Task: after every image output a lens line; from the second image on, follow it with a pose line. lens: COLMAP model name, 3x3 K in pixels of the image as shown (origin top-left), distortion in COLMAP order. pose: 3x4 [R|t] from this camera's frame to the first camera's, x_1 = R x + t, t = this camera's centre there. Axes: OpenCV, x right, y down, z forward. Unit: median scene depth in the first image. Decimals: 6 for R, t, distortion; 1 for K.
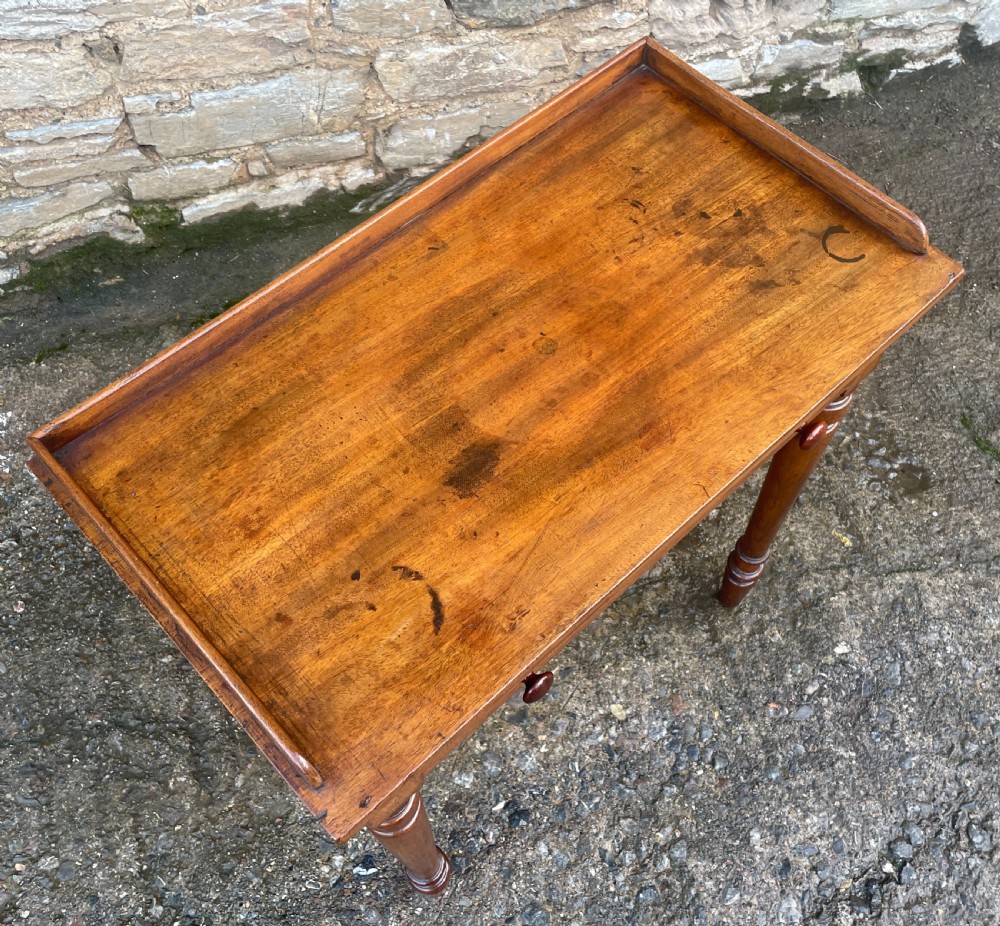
lens RADIAL K [[1013.0, 0, 551.0], [0, 1013.0, 467.7], [0, 0, 1]] dist [0.087369, -0.118520]
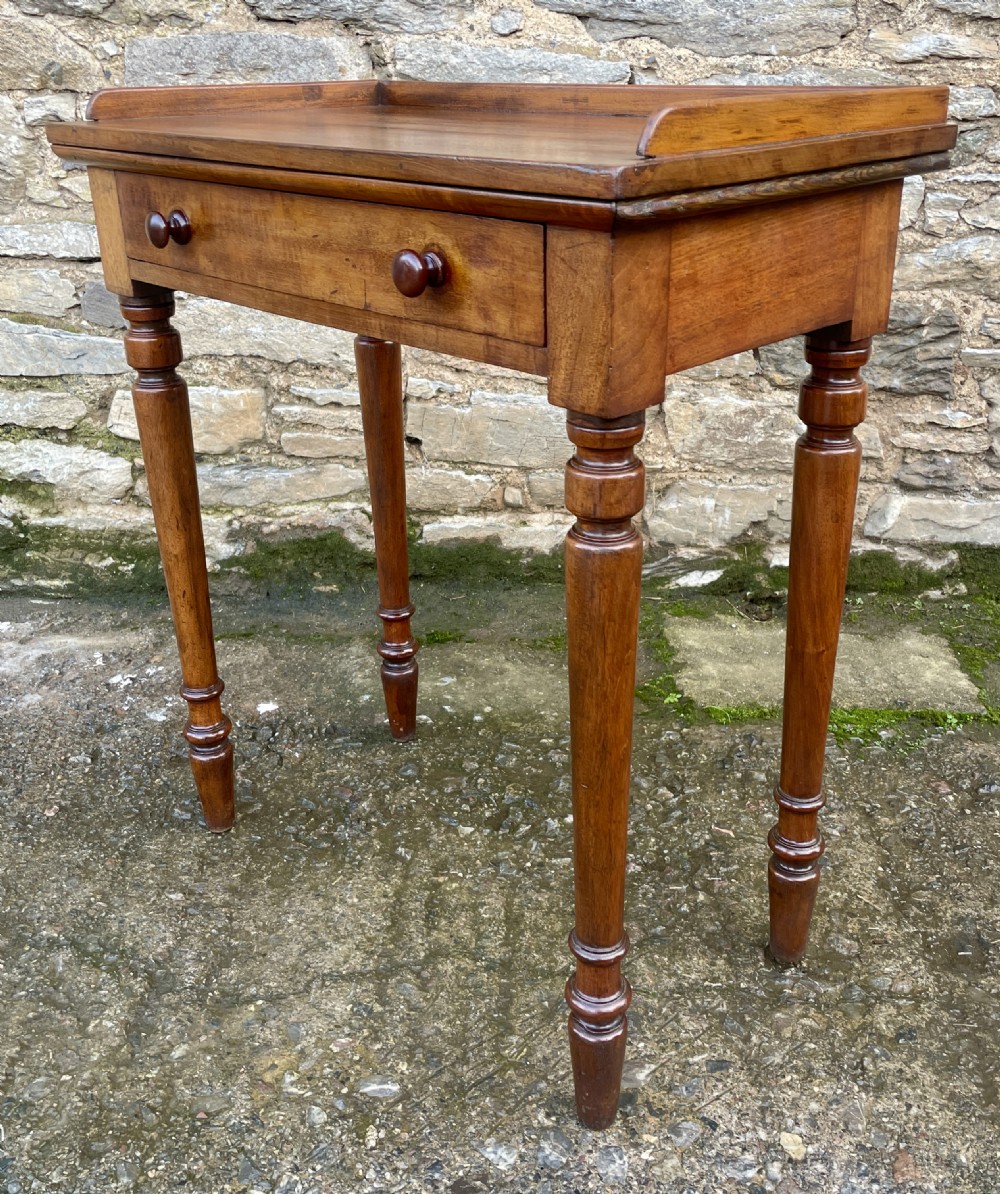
lens RADIAL K [[1209.4, 0, 526.4], [0, 1209.4, 552.9], [0, 0, 1]] dist [0.102604, -0.145947]
pose [[0.931520, 0.130239, -0.339570, 0.107170], [-0.310168, 0.772036, -0.554757, 0.374464], [0.189909, 0.622092, 0.759563, 0.227898]]
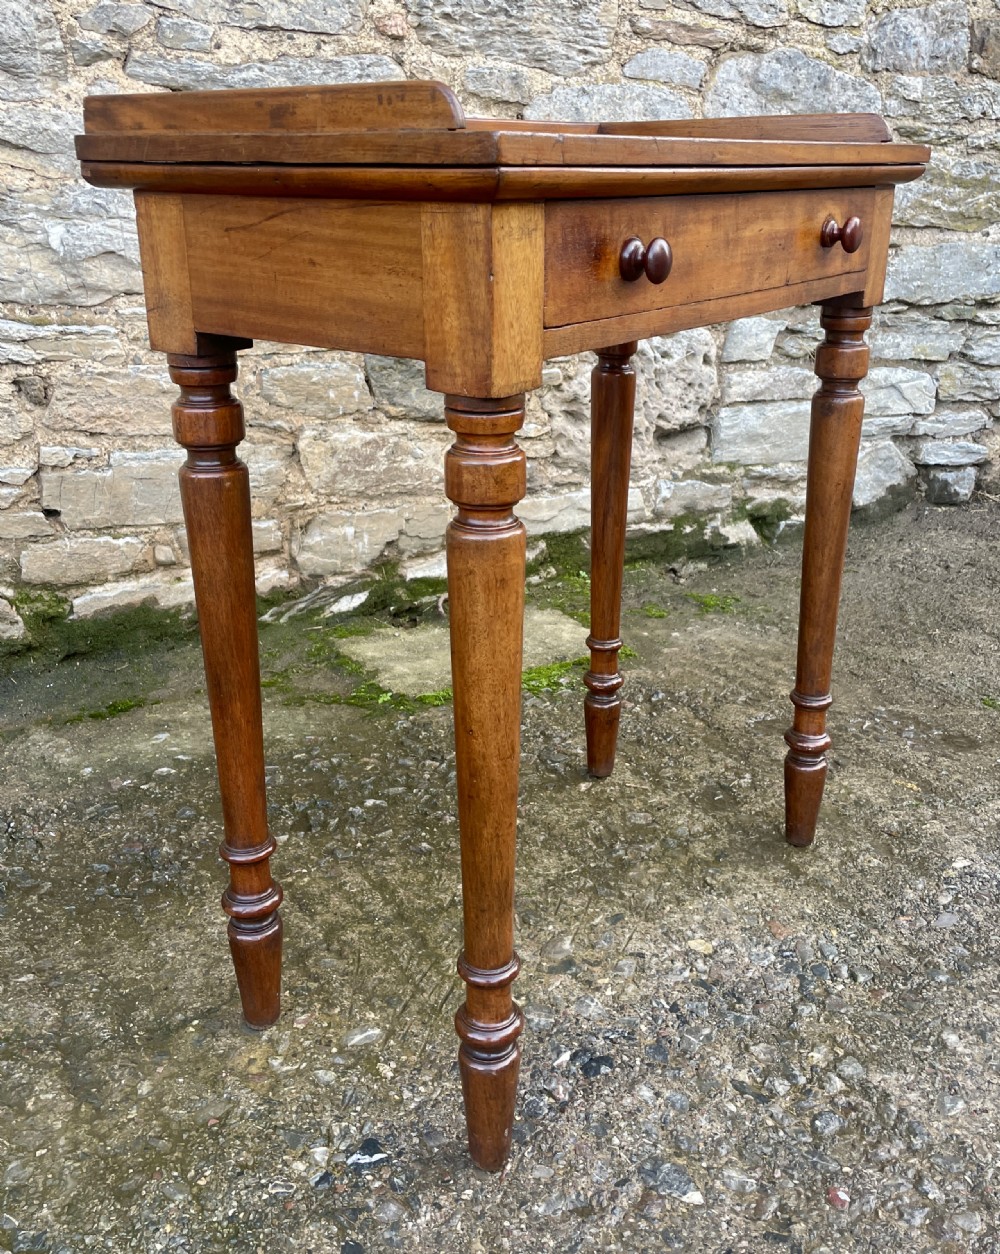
lens RADIAL K [[1192.0, 0, 531.2], [0, 1192.0, 574.1], [0, 0, 1]] dist [0.099139, -0.142805]
pose [[0.984375, -0.073396, 0.160060, -0.148147], [0.161475, 0.738789, -0.654306, 0.523407], [-0.070227, 0.669928, 0.739097, 0.205313]]
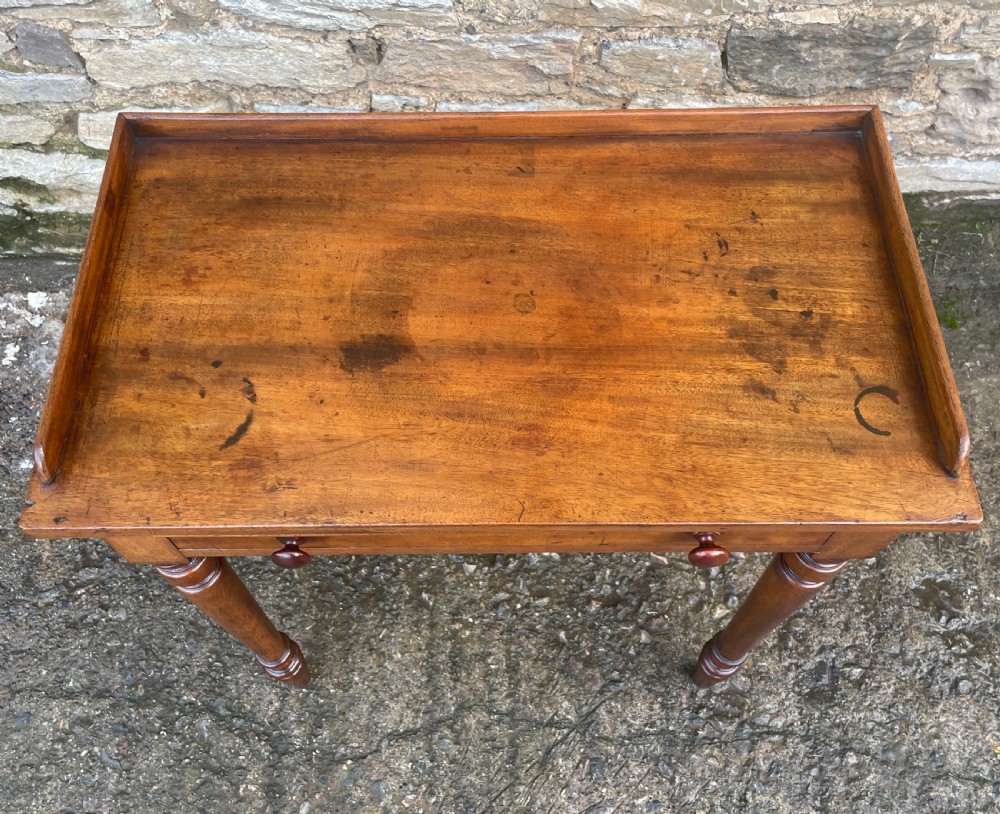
lens RADIAL K [[935.4, 0, 495.4], [0, 935.4, 396.1], [0, 0, 1]] dist [0.087489, -0.121620]
pose [[0.950039, 0.269785, -0.156976, -0.081352], [-0.262852, 0.962727, 0.063766, -0.163956], [0.168328, -0.019319, 0.985542, 0.119351]]
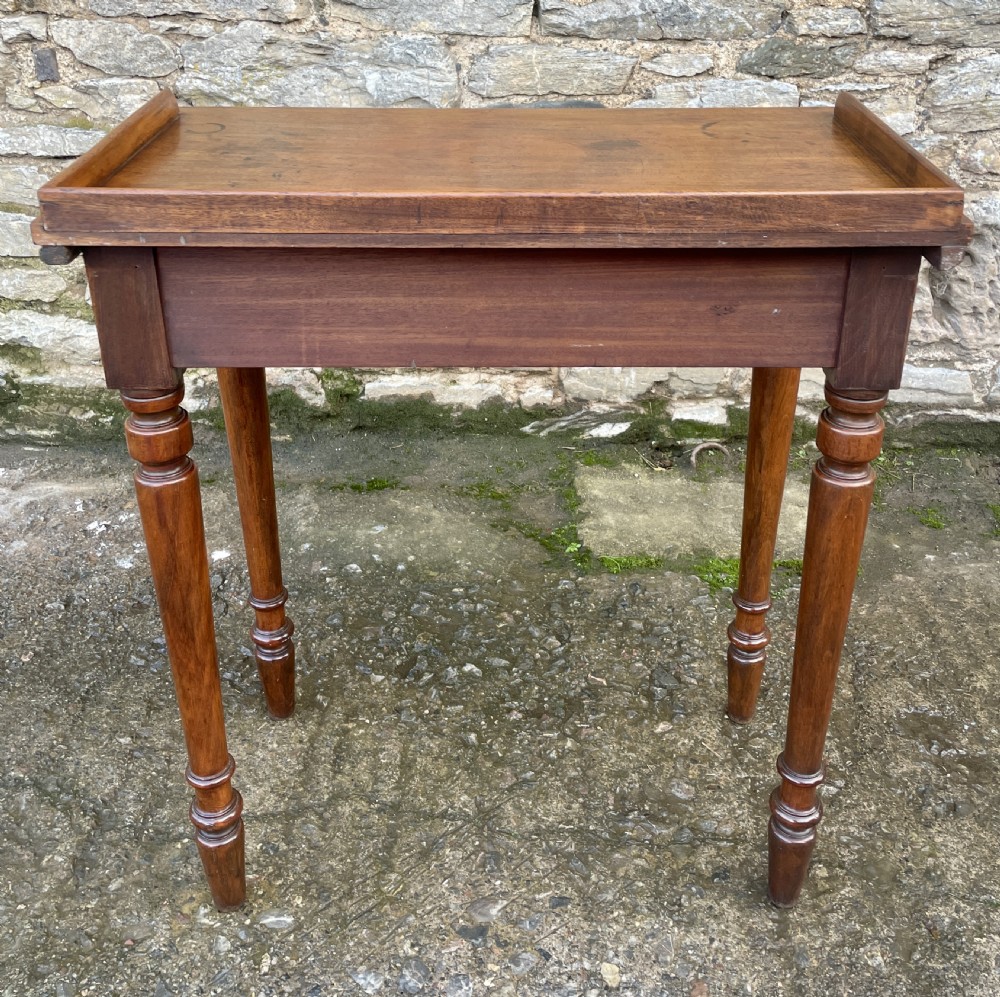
lens RADIAL K [[1133.2, 0, 514.1], [0, 1133.2, 366.3], [0, 0, 1]] dist [0.093002, -0.126982]
pose [[0.924513, 0.147067, -0.351635, 0.199418], [-0.321003, 0.797851, -0.510285, 0.300636], [0.205506, 0.584641, 0.784833, 0.127486]]
